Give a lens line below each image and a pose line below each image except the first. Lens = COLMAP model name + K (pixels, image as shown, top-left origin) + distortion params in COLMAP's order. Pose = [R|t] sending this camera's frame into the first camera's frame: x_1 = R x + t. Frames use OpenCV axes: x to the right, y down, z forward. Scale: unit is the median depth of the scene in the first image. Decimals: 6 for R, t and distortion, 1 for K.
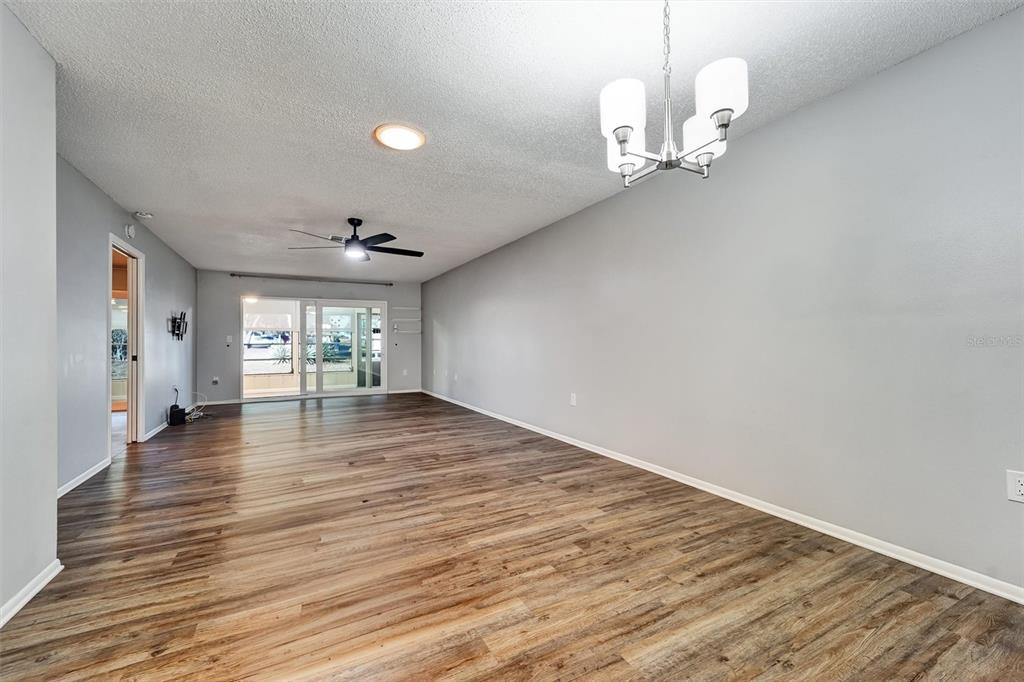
lens RADIAL K [[418.2, 0, 512.0], [0, 418.2, 341.0], [0, 0, 1]] dist [0.009426, -0.000345]
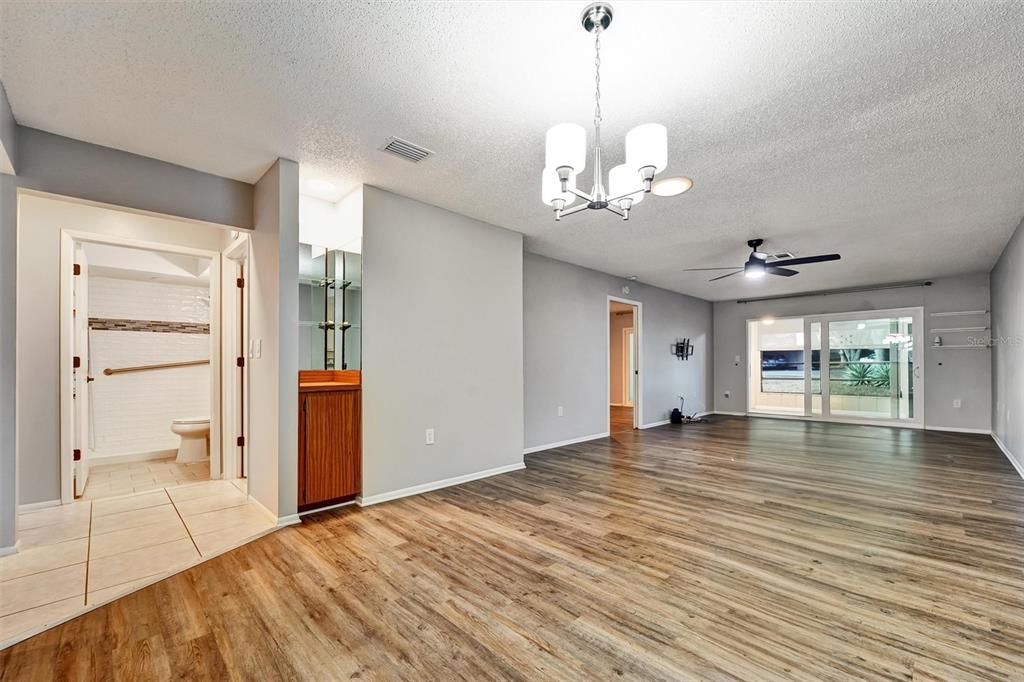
lens RADIAL K [[420.3, 0, 506.5], [0, 420.3, 350.2], [0, 0, 1]] dist [-0.000182, -0.000479]
pose [[0.283548, -0.027942, -0.958551, 0.678694], [0.004907, 0.999605, -0.027688, 0.002130], [0.958946, 0.003147, 0.283573, 0.214218]]
